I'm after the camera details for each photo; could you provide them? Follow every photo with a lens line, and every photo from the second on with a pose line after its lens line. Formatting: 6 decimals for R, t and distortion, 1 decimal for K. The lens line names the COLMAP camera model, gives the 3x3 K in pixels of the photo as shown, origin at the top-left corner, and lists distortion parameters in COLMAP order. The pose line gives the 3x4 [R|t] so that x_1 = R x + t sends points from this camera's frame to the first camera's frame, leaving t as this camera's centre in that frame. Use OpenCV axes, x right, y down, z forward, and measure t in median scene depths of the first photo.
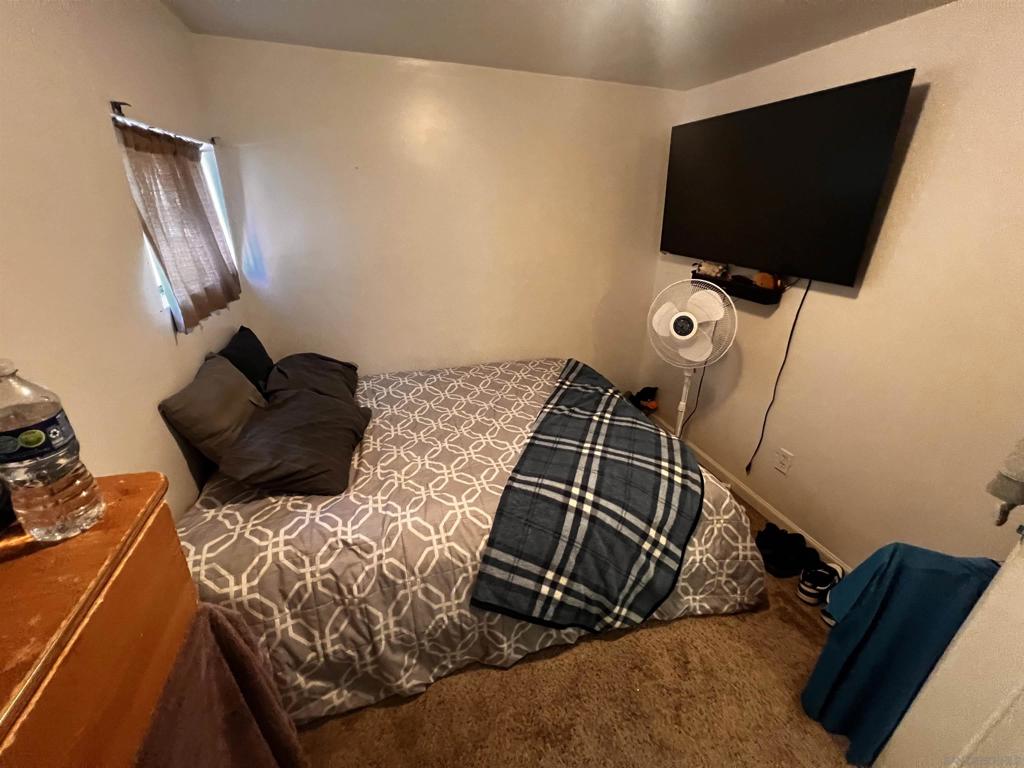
lens RADIAL K [[409.6, 0, 509.6], [0, 409.6, 381.8], [0, 0, 1]] dist [-0.002709, -0.000043]
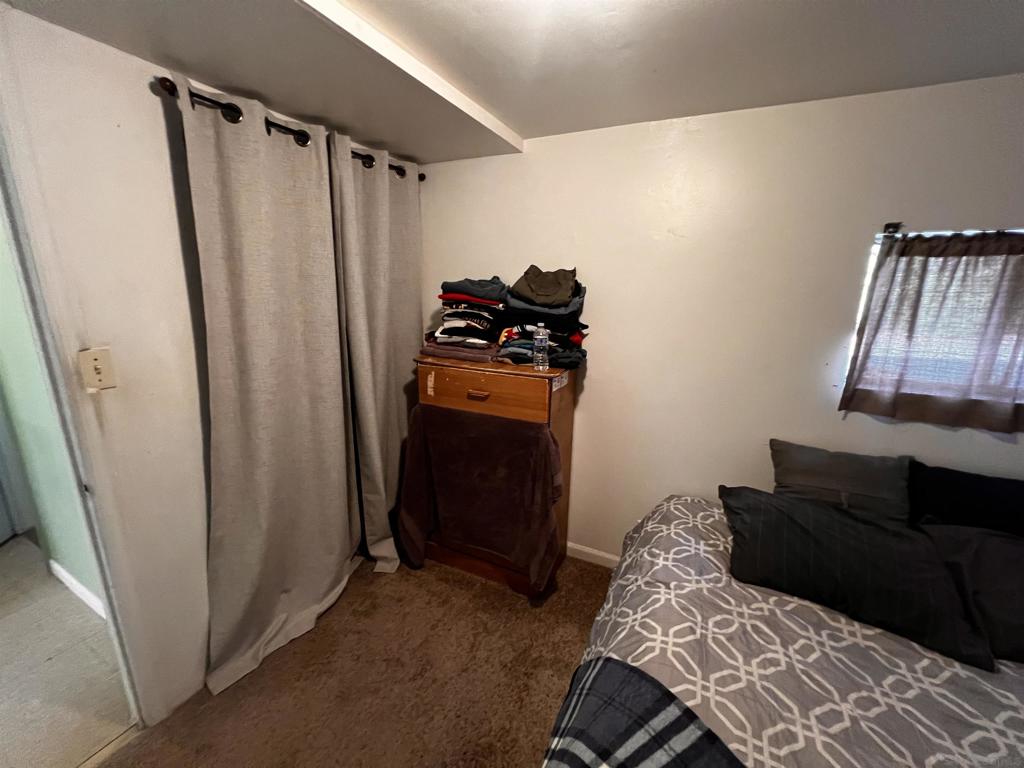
lens RADIAL K [[409.6, 0, 509.6], [0, 409.6, 381.8], [0, 0, 1]] dist [-0.002709, -0.000043]
pose [[-0.665581, 0.183585, -0.723393, 0.577832], [-0.305477, 0.817349, 0.488493, -0.431804], [0.680945, 0.546111, -0.487931, 0.850377]]
